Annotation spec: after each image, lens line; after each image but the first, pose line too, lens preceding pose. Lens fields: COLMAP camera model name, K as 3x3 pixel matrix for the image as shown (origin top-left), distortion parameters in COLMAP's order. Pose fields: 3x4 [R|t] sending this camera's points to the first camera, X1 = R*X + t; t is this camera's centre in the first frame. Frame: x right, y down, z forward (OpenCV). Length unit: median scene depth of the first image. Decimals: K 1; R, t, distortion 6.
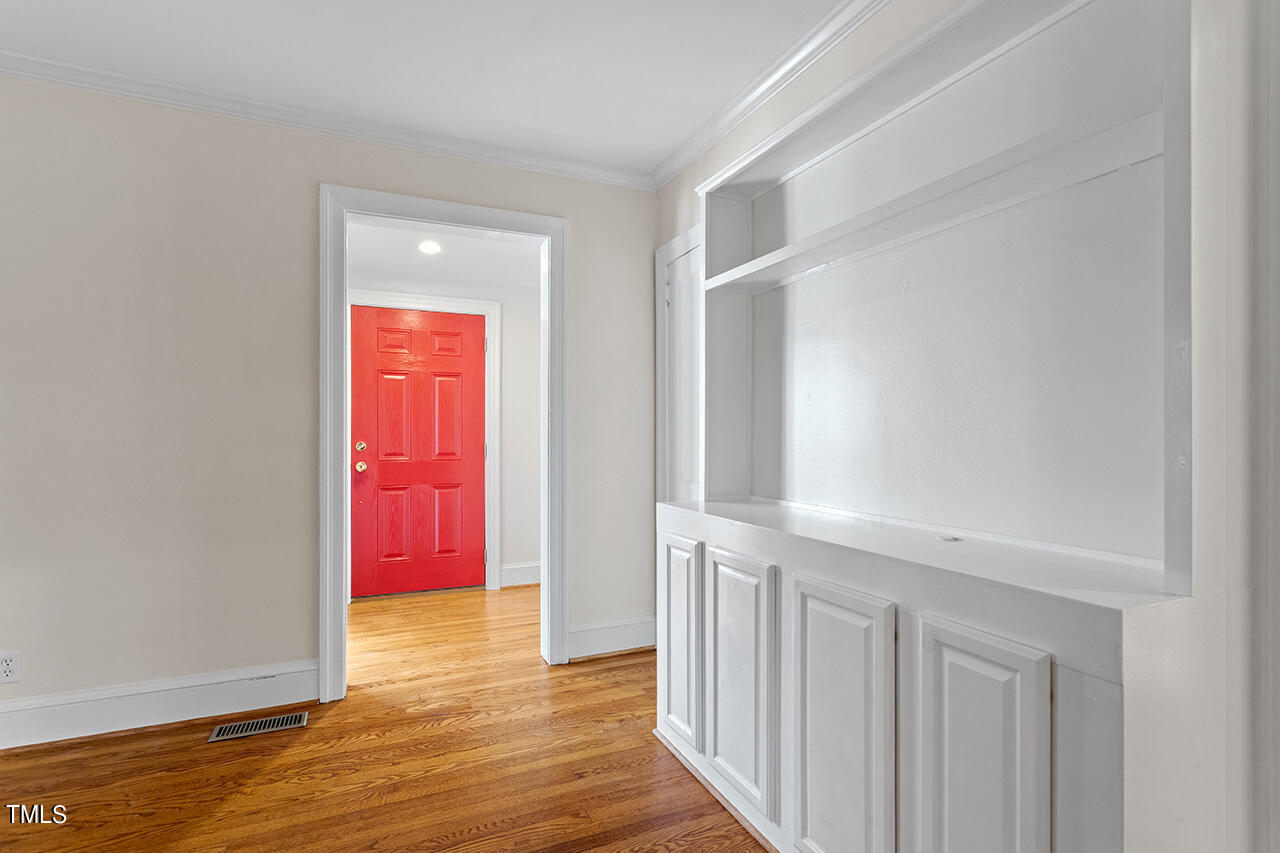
lens RADIAL K [[617.8, 0, 633.9], [0, 617.8, 434.2], [0, 0, 1]] dist [0.002116, 0.000348]
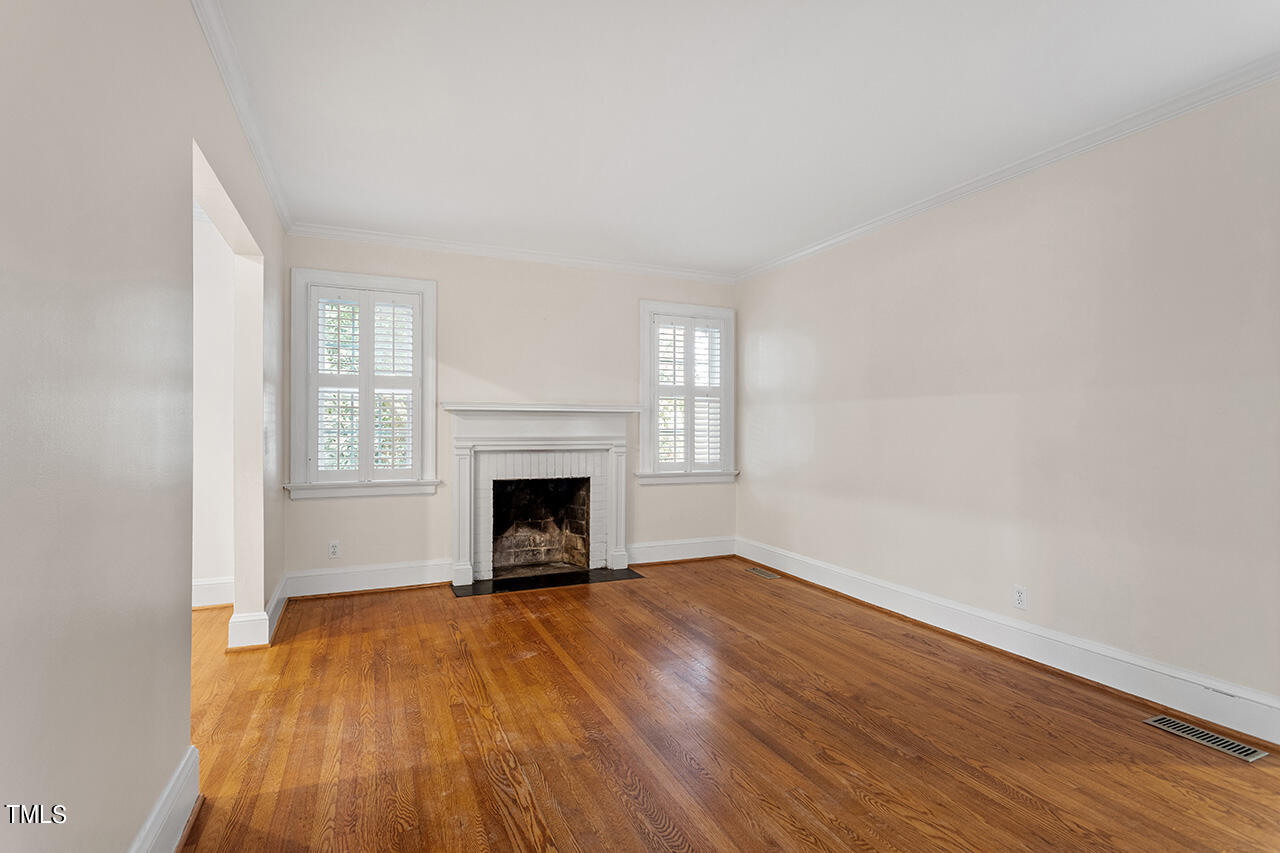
lens RADIAL K [[617.8, 0, 633.3], [0, 617.8, 429.0], [0, 0, 1]] dist [0.002116, 0.000348]
pose [[-0.005754, -0.001453, -0.999982, 0.392376], [-0.004109, 0.999991, -0.001430, 0.001967], [0.999975, 0.004101, -0.005760, 0.136126]]
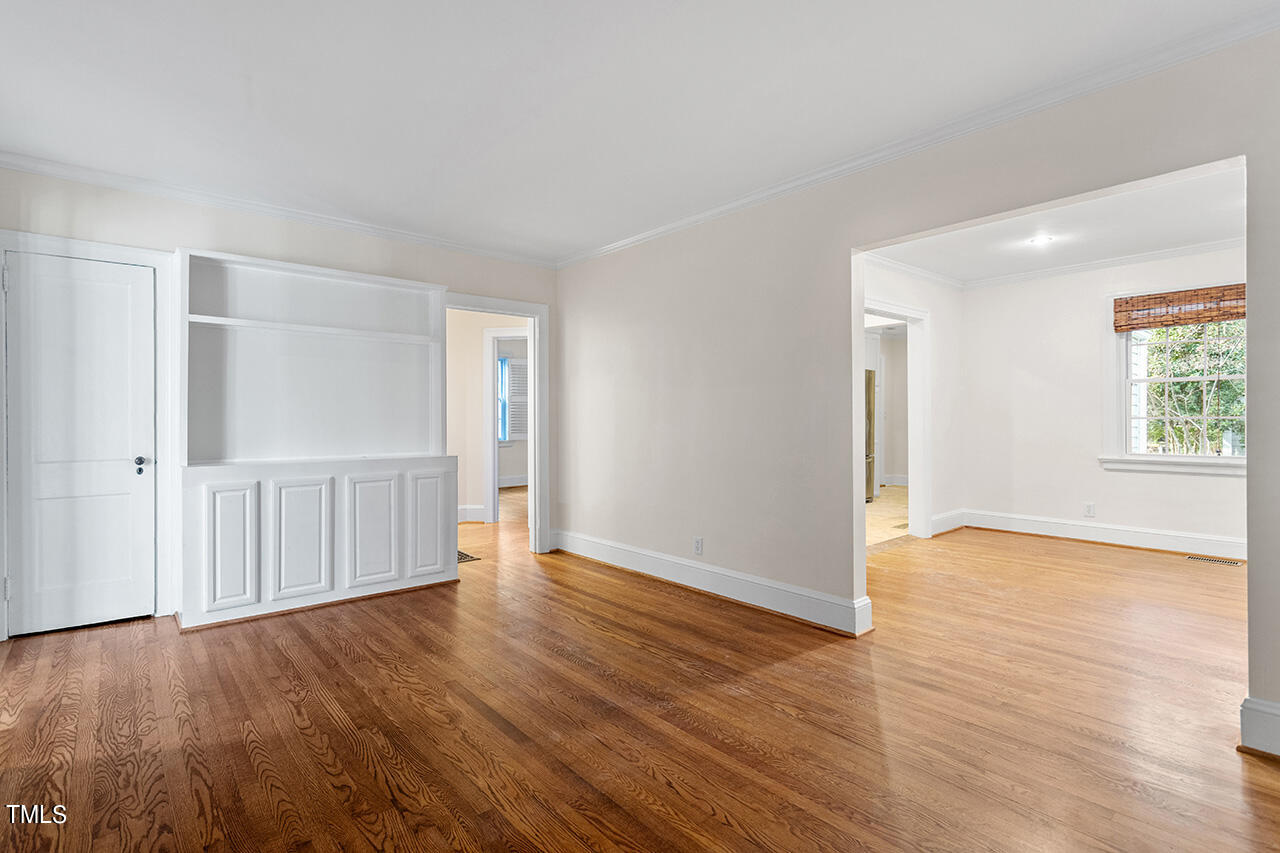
lens RADIAL K [[617.8, 0, 636.7], [0, 617.8, 420.7], [0, 0, 1]] dist [0.002116, 0.000348]
pose [[-0.285852, -0.005554, 0.958258, -1.720576], [0.004290, 0.999966, 0.007075, -0.002739], [-0.958264, 0.006133, -0.285818, 0.435737]]
